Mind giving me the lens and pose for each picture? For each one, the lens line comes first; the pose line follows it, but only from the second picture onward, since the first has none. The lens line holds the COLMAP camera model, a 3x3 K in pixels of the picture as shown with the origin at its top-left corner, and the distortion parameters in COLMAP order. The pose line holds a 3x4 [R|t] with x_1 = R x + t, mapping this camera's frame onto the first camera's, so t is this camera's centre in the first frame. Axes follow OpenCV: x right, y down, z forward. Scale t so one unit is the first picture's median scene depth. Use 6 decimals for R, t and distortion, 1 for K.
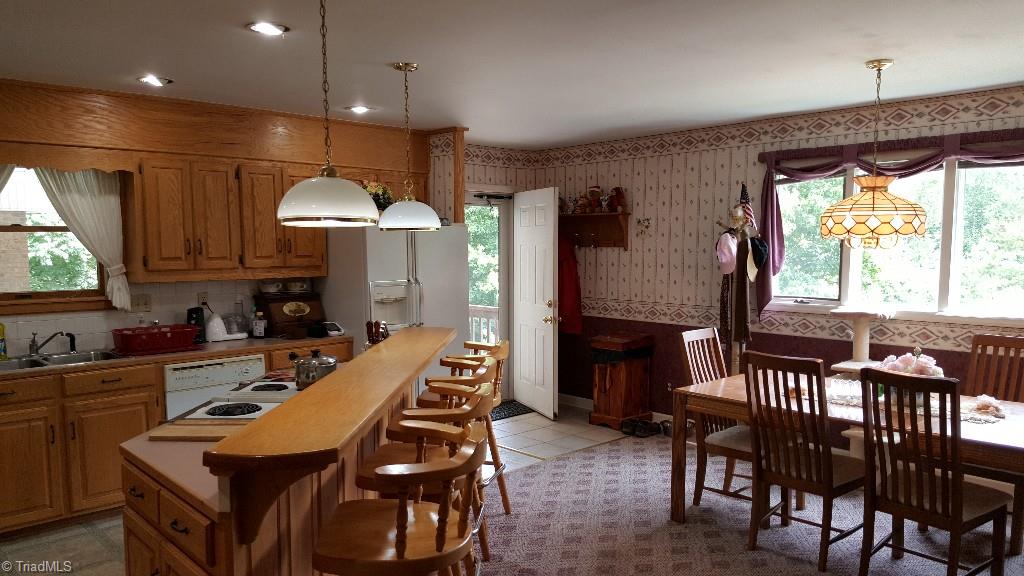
lens RADIAL K [[754.5, 0, 516.8], [0, 754.5, 293.5], [0, 0, 1]] dist [0.005850, 0.000510]
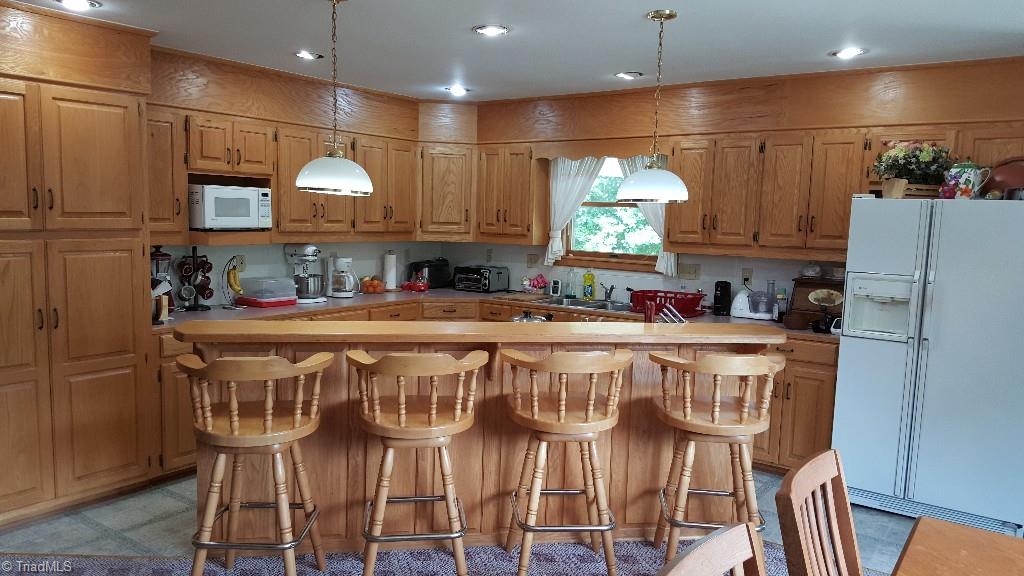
lens RADIAL K [[754.5, 0, 516.8], [0, 754.5, 293.5], [0, 0, 1]] dist [0.005850, 0.000510]
pose [[0.216111, 0.108953, -0.970271, 0.522013], [-0.088225, 0.991868, 0.091727, -0.035227], [0.972375, 0.065779, 0.223965, 0.500327]]
